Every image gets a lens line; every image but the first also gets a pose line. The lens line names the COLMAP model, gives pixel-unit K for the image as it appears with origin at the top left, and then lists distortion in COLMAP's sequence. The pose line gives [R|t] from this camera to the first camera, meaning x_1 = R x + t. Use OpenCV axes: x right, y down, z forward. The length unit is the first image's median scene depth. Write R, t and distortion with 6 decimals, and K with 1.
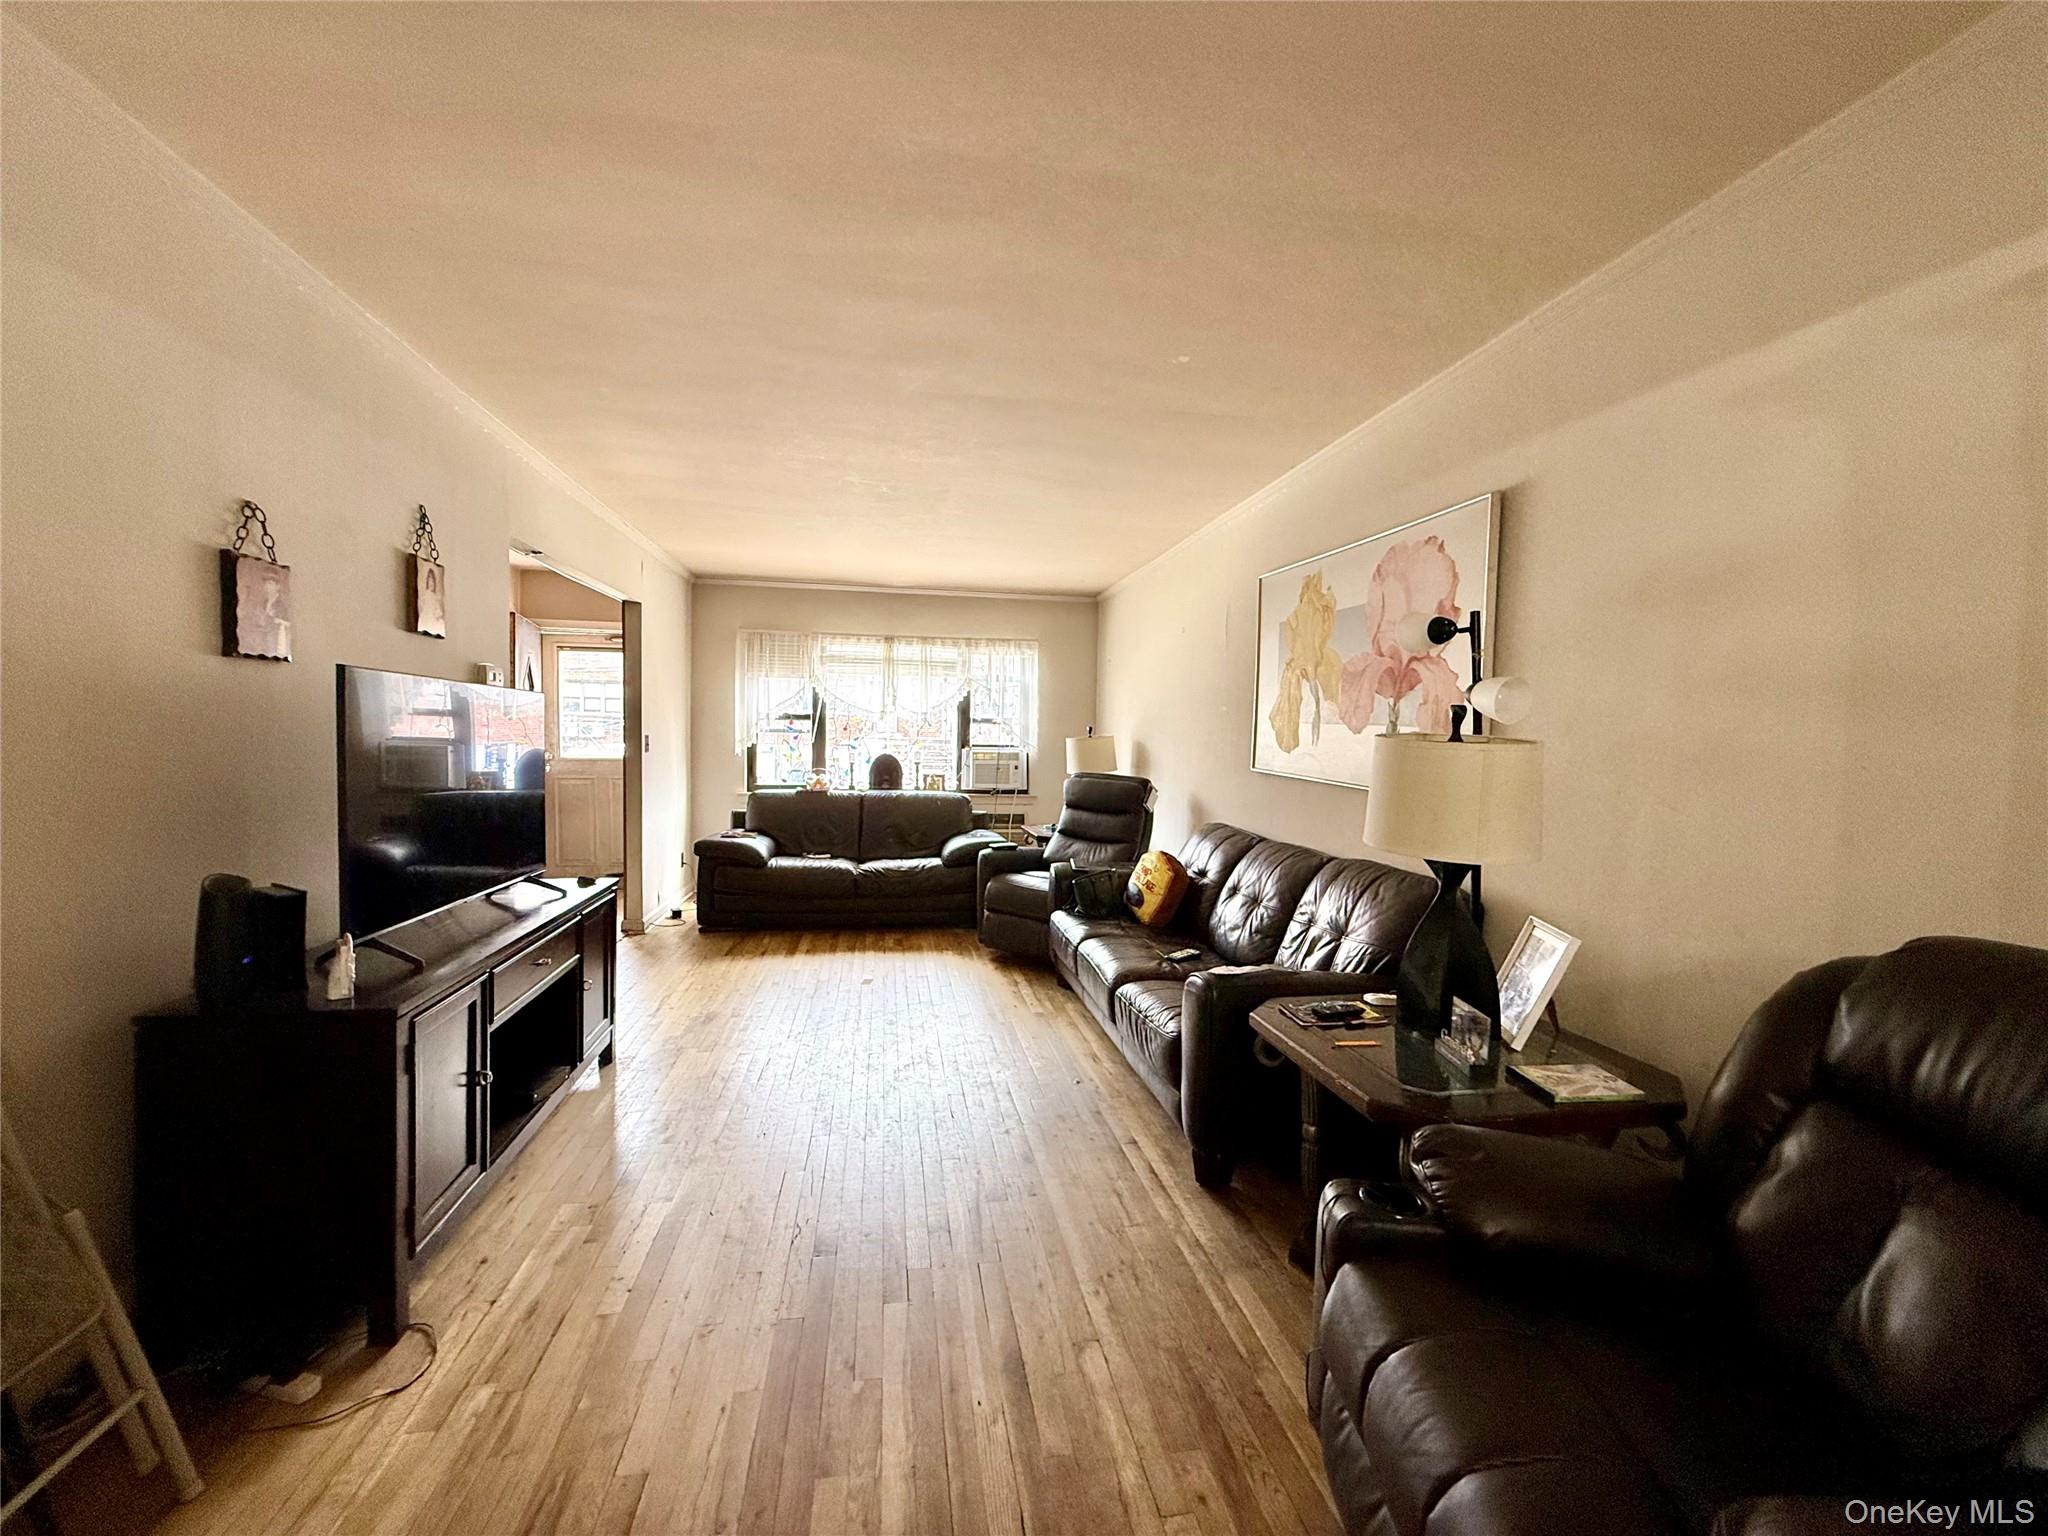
lens RADIAL K [[813.3, 0, 1022.1], [0, 813.3, 772.0], [0, 0, 1]] dist [0.000098, -0.000348]
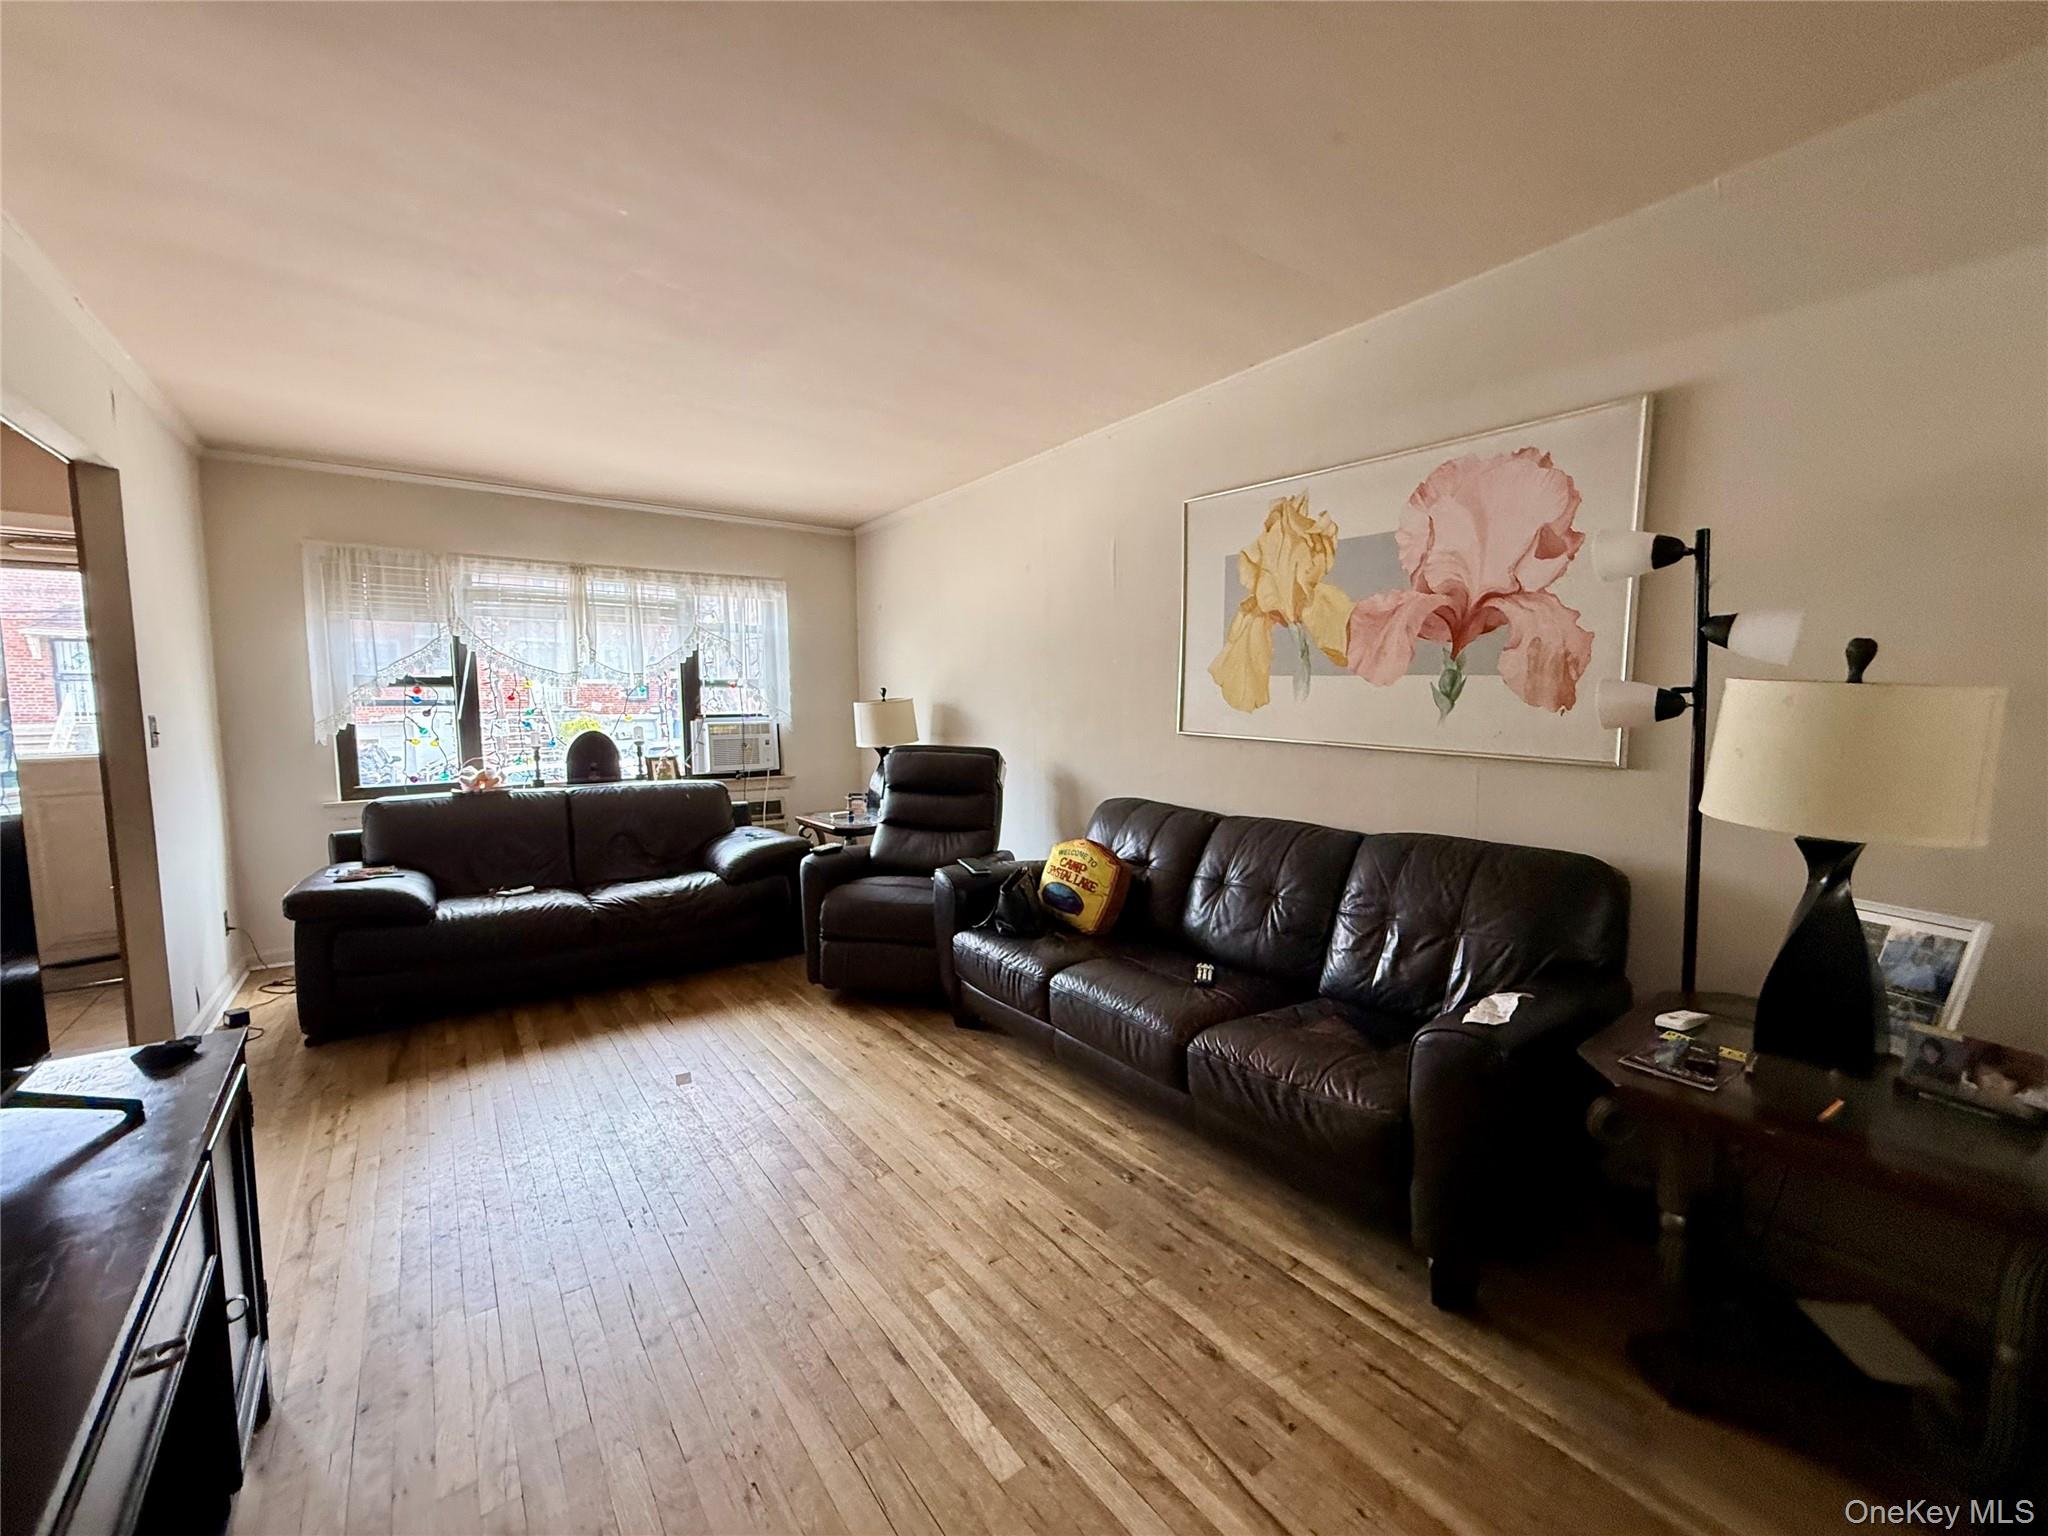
lens RADIAL K [[813.3, 0, 1022.1], [0, 813.3, 772.0], [0, 0, 1]] dist [0.000098, -0.000348]
pose [[0.891366, -0.064477, 0.448675, -0.157405], [0.044112, 0.997472, 0.055707, -0.010700], [-0.451132, -0.029864, 0.891957, 0.205335]]
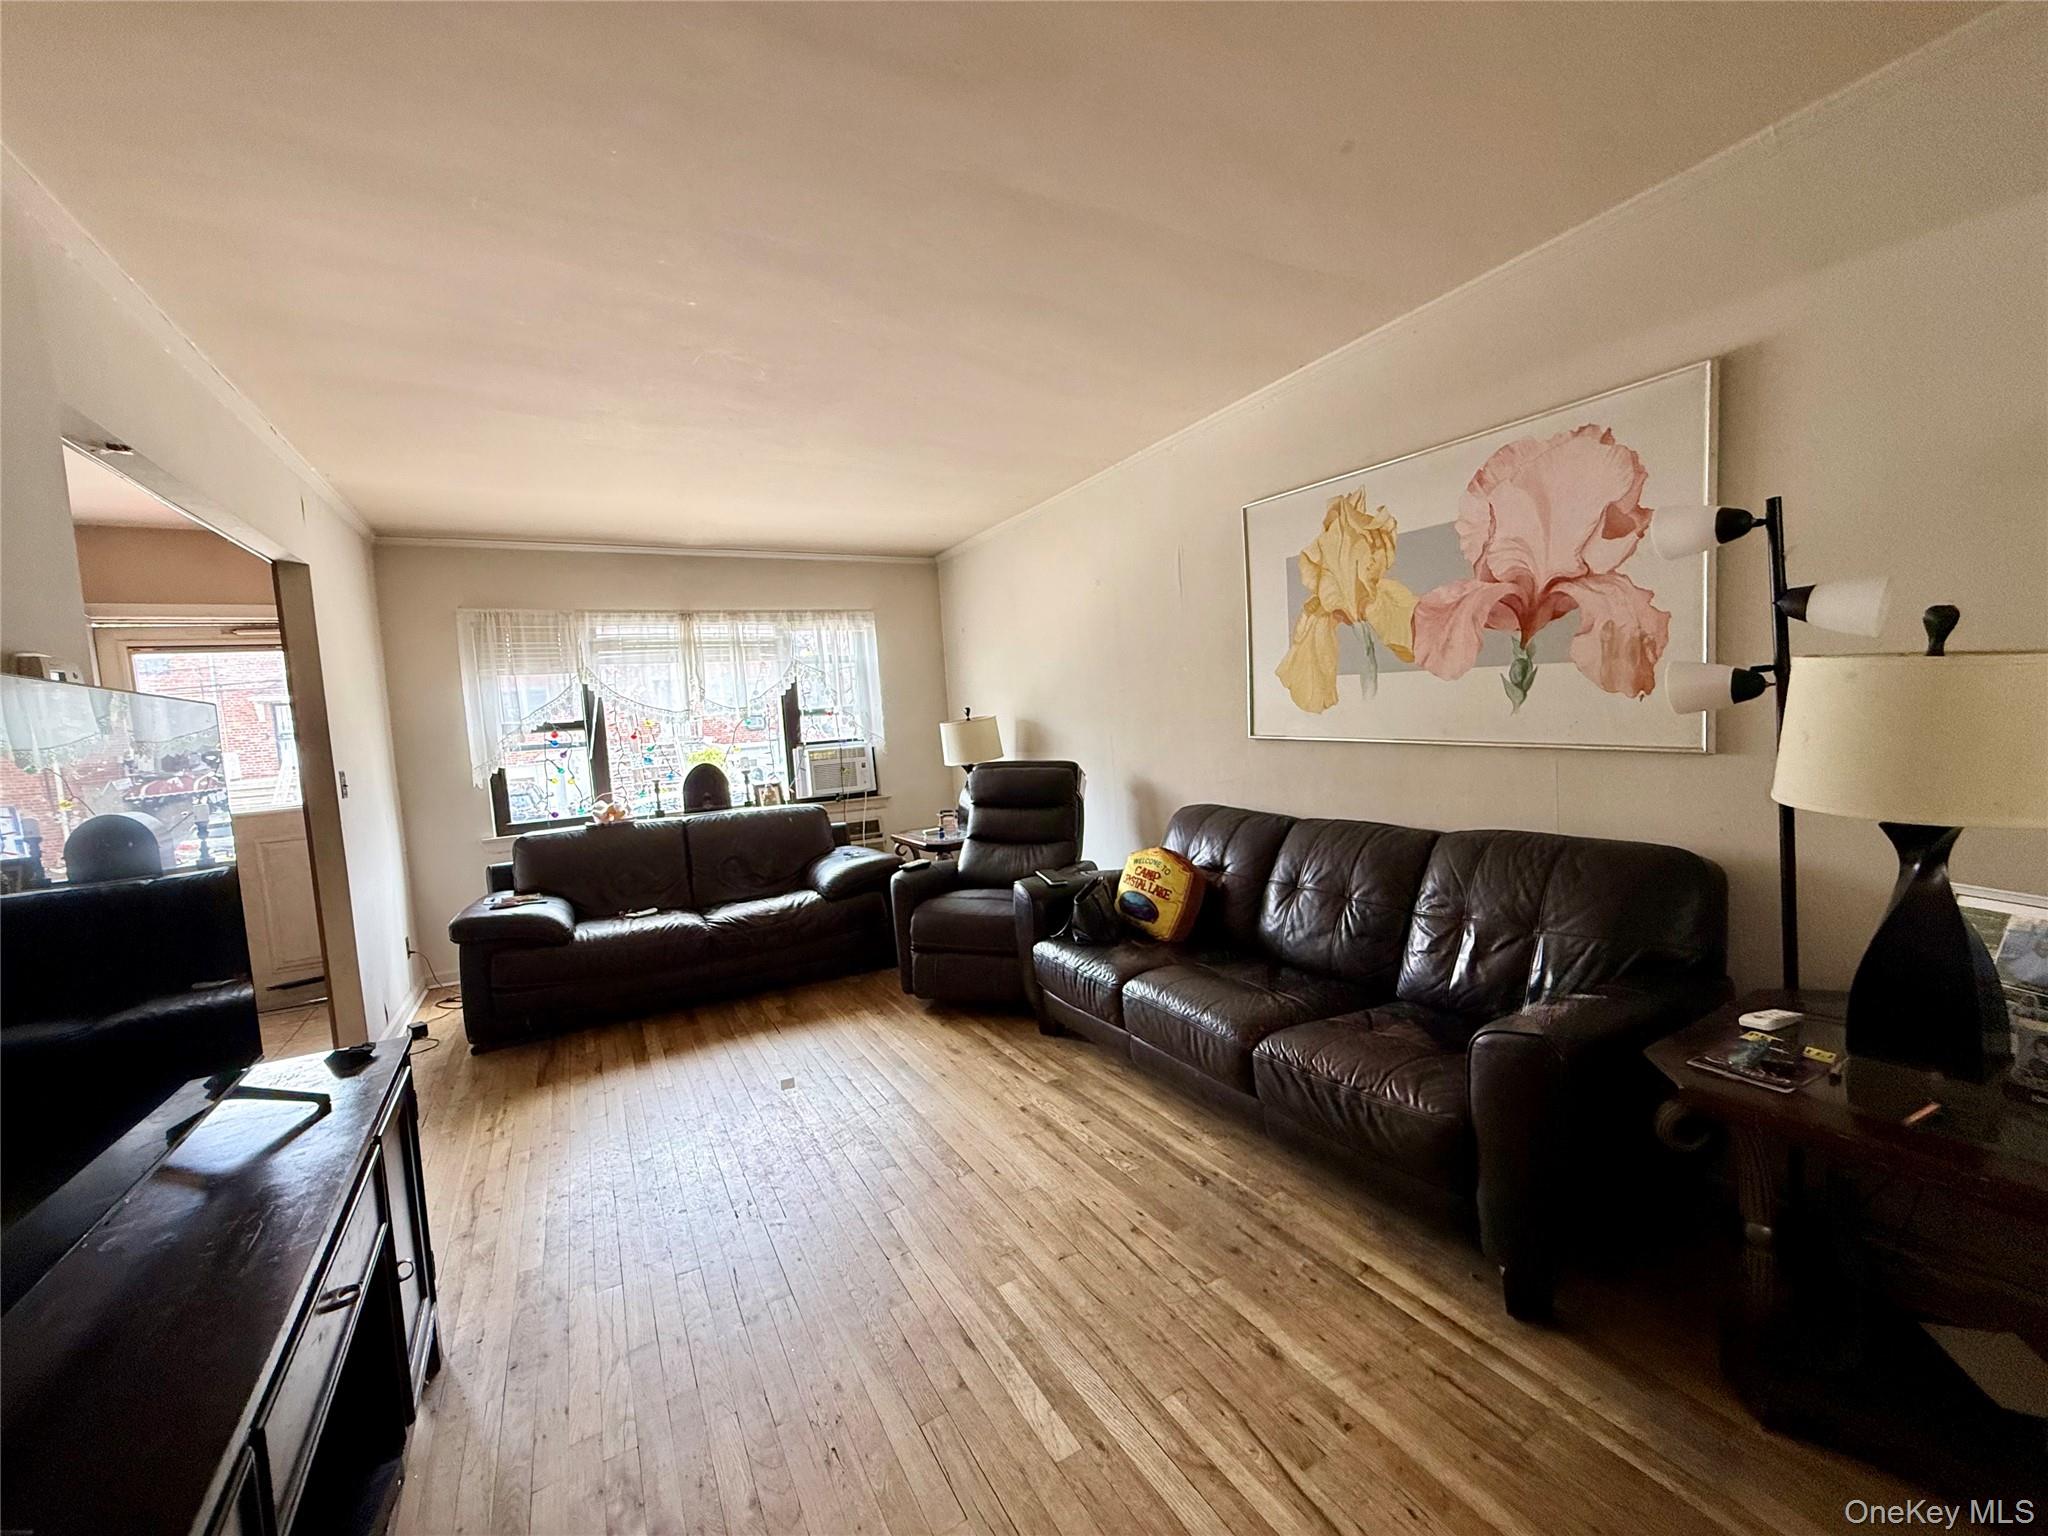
lens RADIAL K [[813.3, 0, 1022.1], [0, 813.3, 772.0], [0, 0, 1]] dist [0.000098, -0.000348]
pose [[0.938932, -0.103414, 0.328196, -0.141659], [0.097524, 0.994638, 0.034404, -0.012451], [-0.329994, -0.000296, 0.943983, 0.181912]]
